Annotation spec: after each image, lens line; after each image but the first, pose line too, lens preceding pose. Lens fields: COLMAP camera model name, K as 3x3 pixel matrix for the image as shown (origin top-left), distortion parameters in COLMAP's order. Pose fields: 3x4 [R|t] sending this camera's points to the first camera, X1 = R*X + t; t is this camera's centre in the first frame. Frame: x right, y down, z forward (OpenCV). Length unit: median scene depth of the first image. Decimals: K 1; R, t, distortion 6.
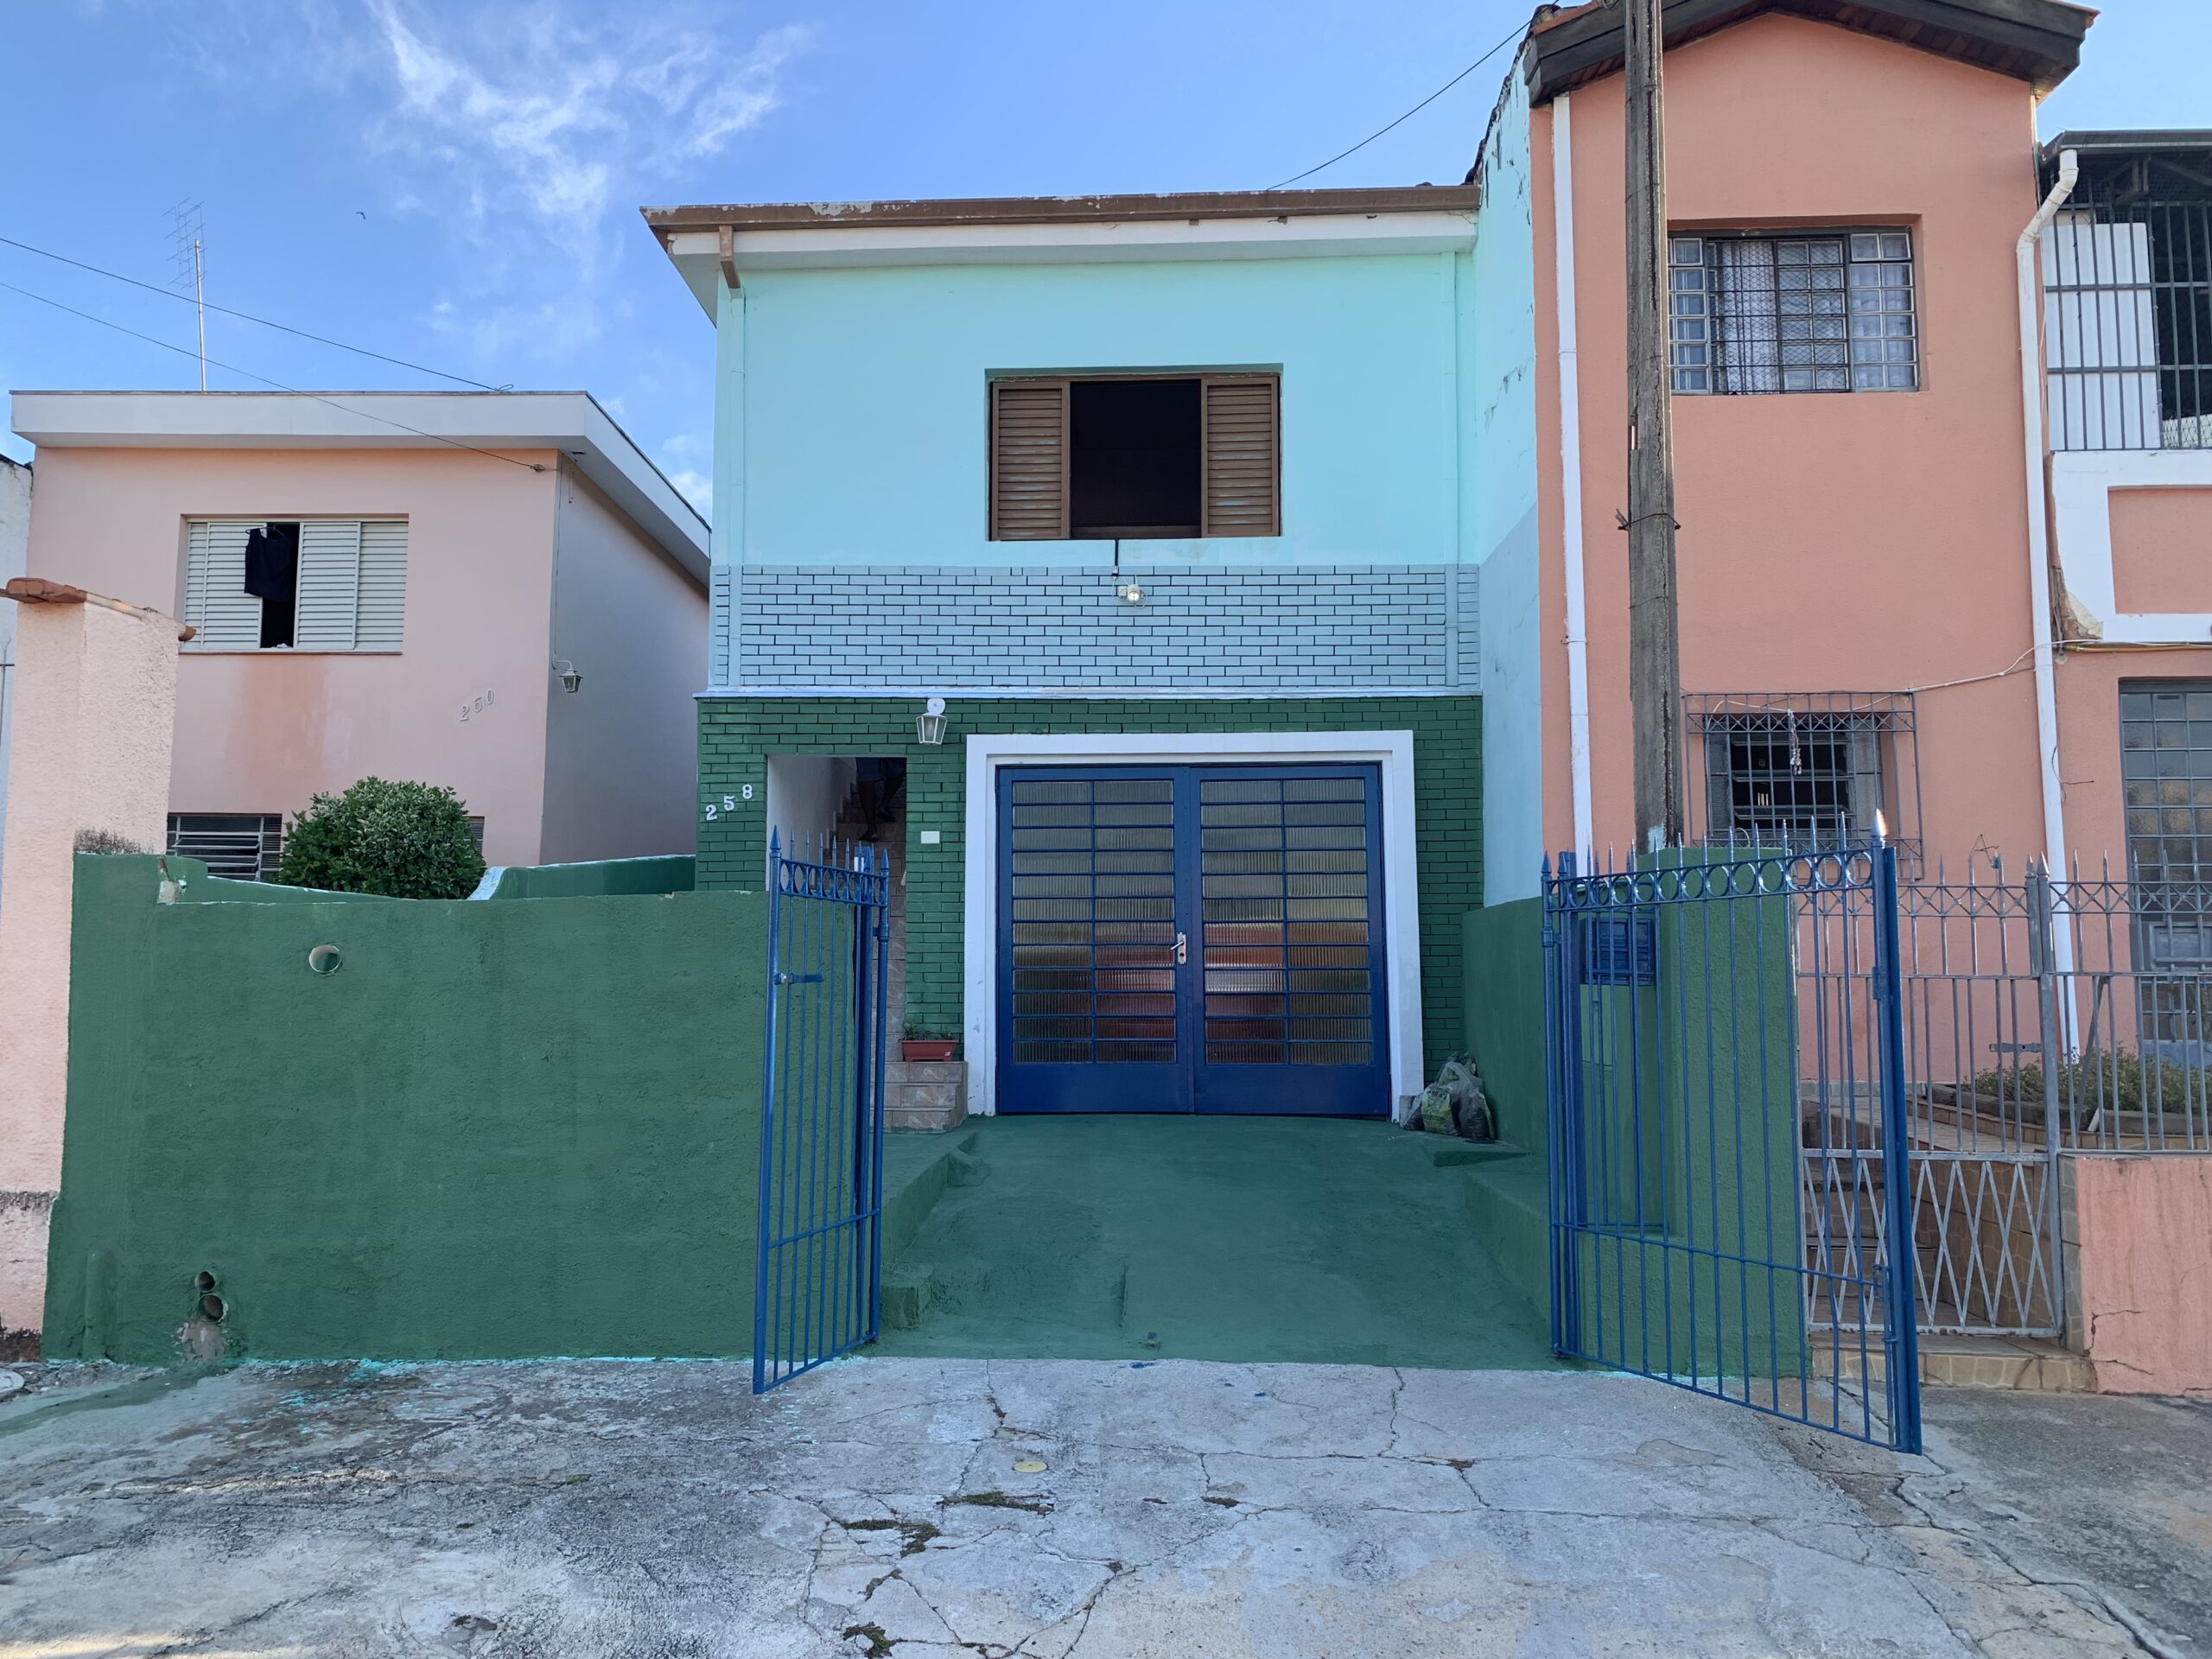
lens RADIAL K [[1663.4, 0, 1104.2], [0, 1663.4, 830.1], [0, 0, 1]] dist [0.007379, 0.001495]
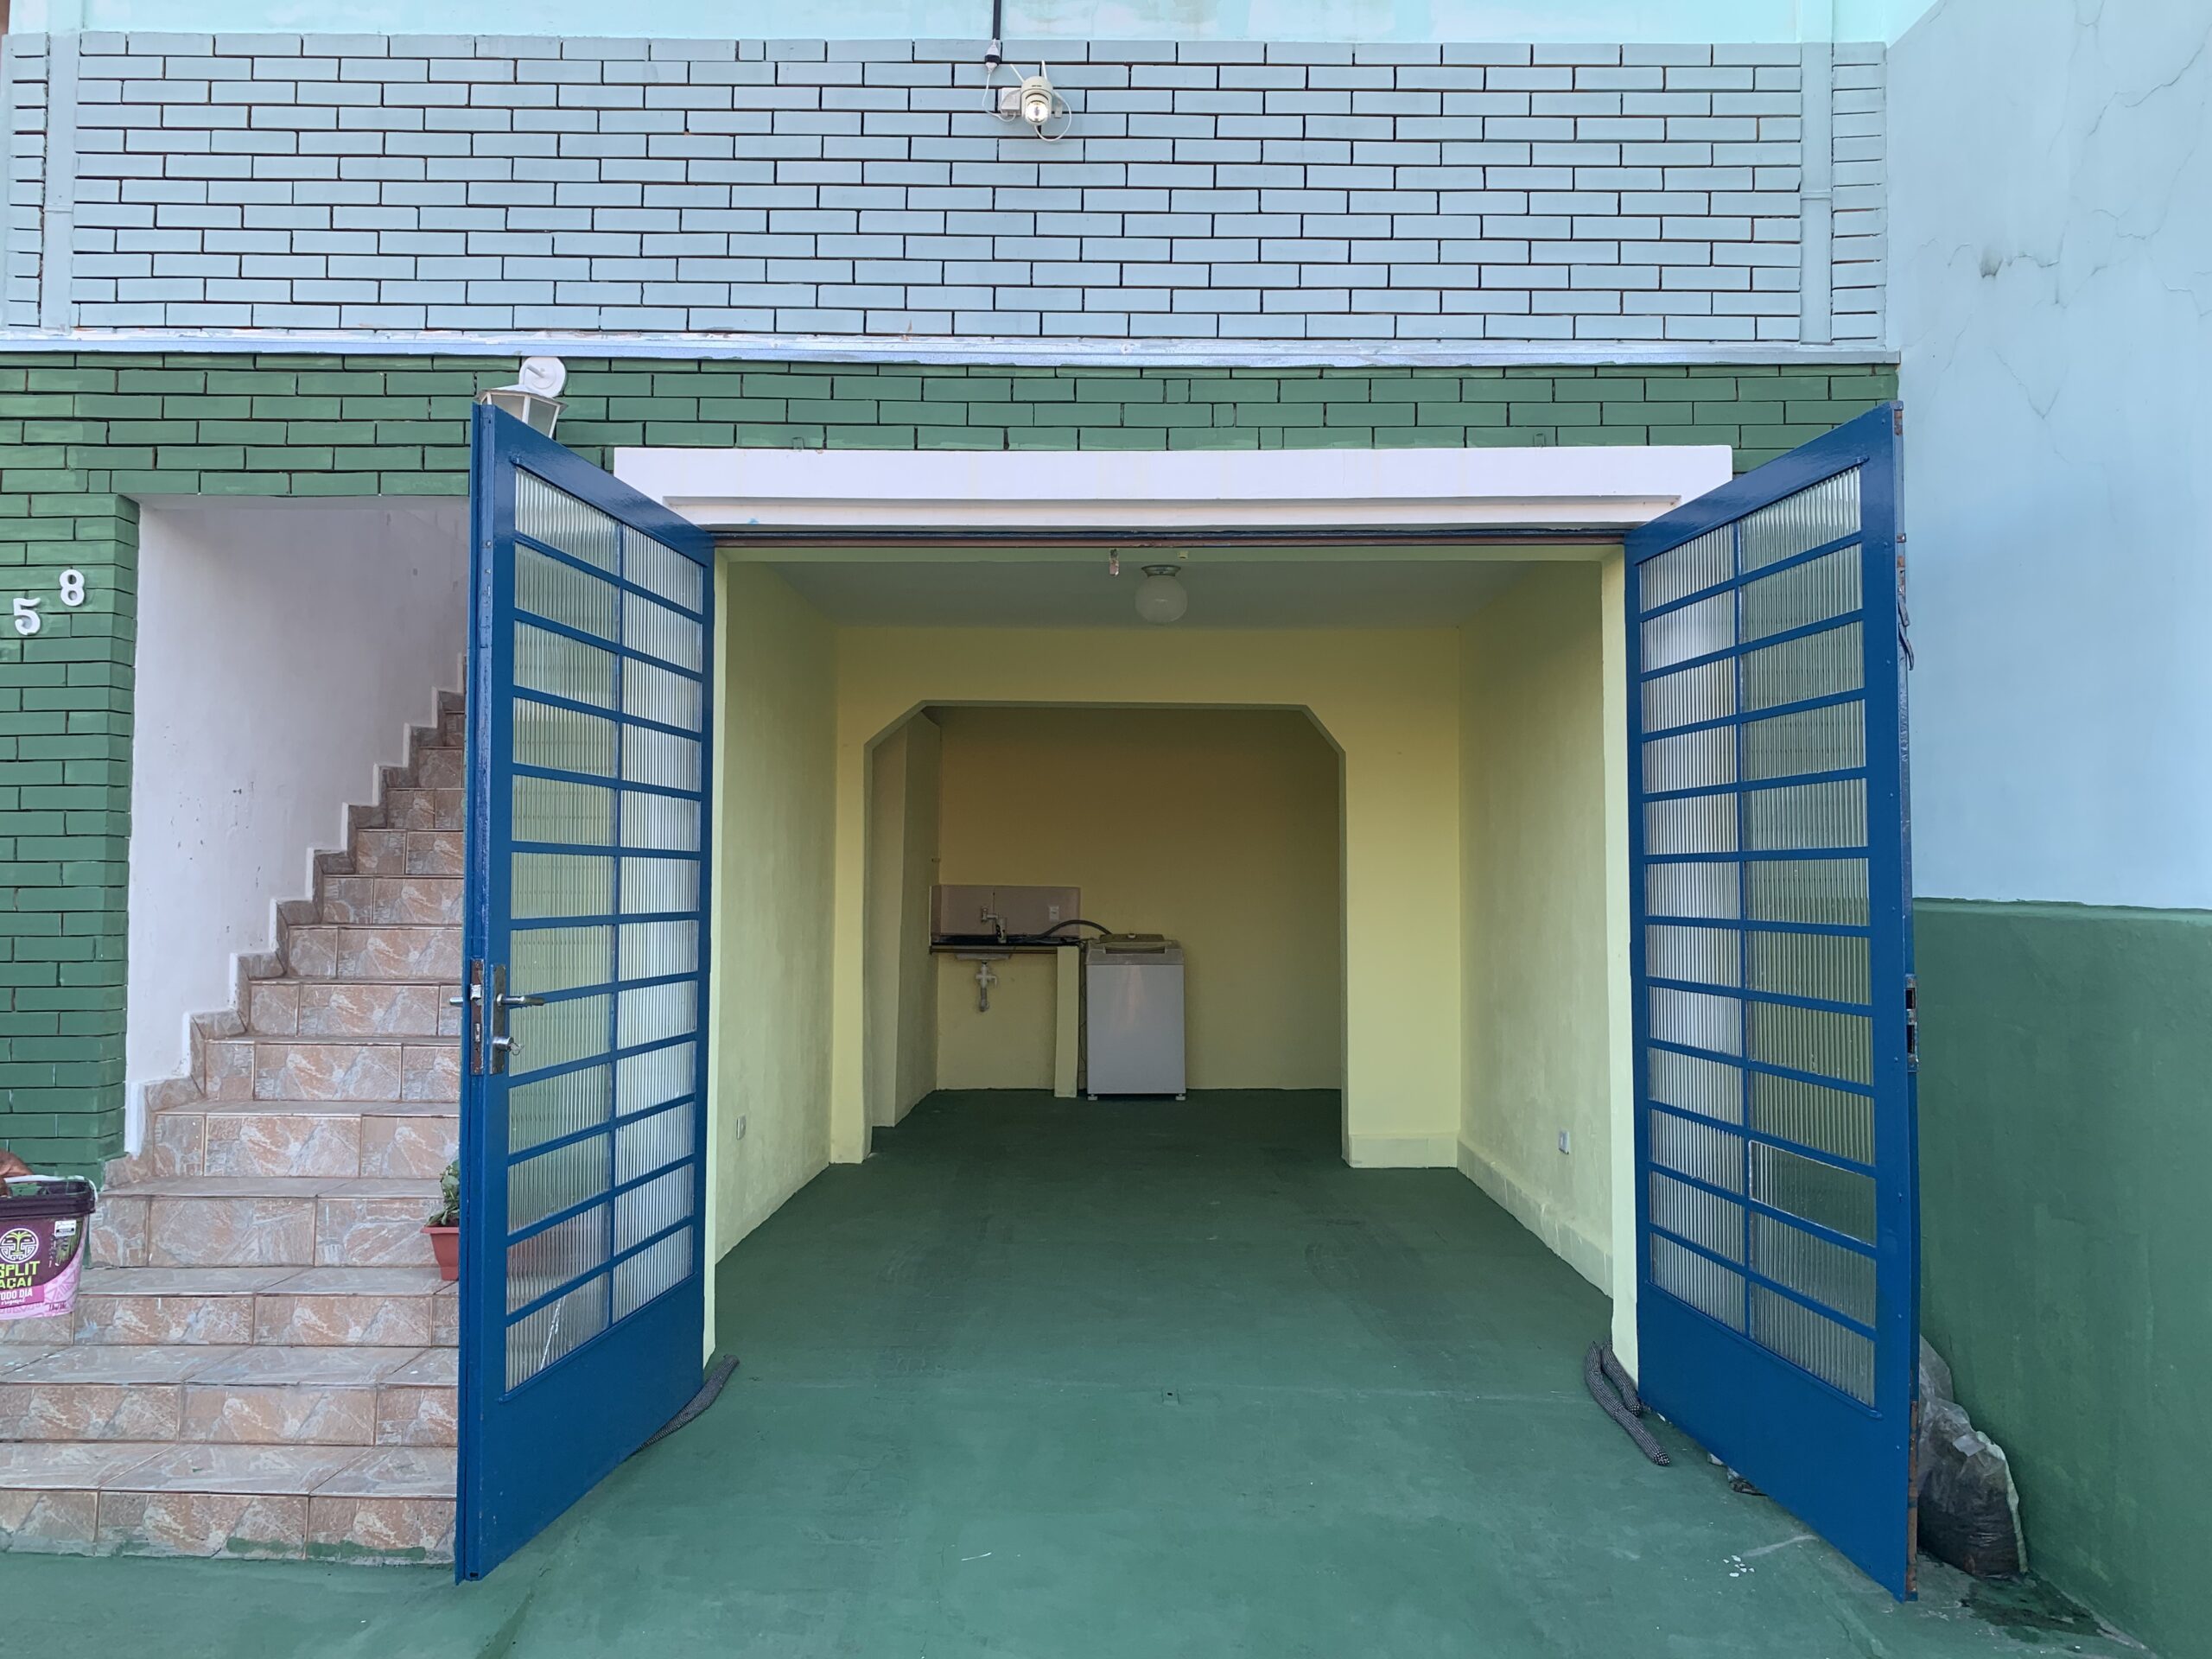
lens RADIAL K [[1663.4, 0, 1106.3], [0, 1663.4, 826.8], [0, 0, 1]] dist [0.007379, 0.001495]
pose [[0.999597, 0.005385, 0.027854, 0.024020], [-0.007293, 0.997600, 0.068855, 0.004923], [-0.027416, -0.069031, 0.997238, 0.584174]]
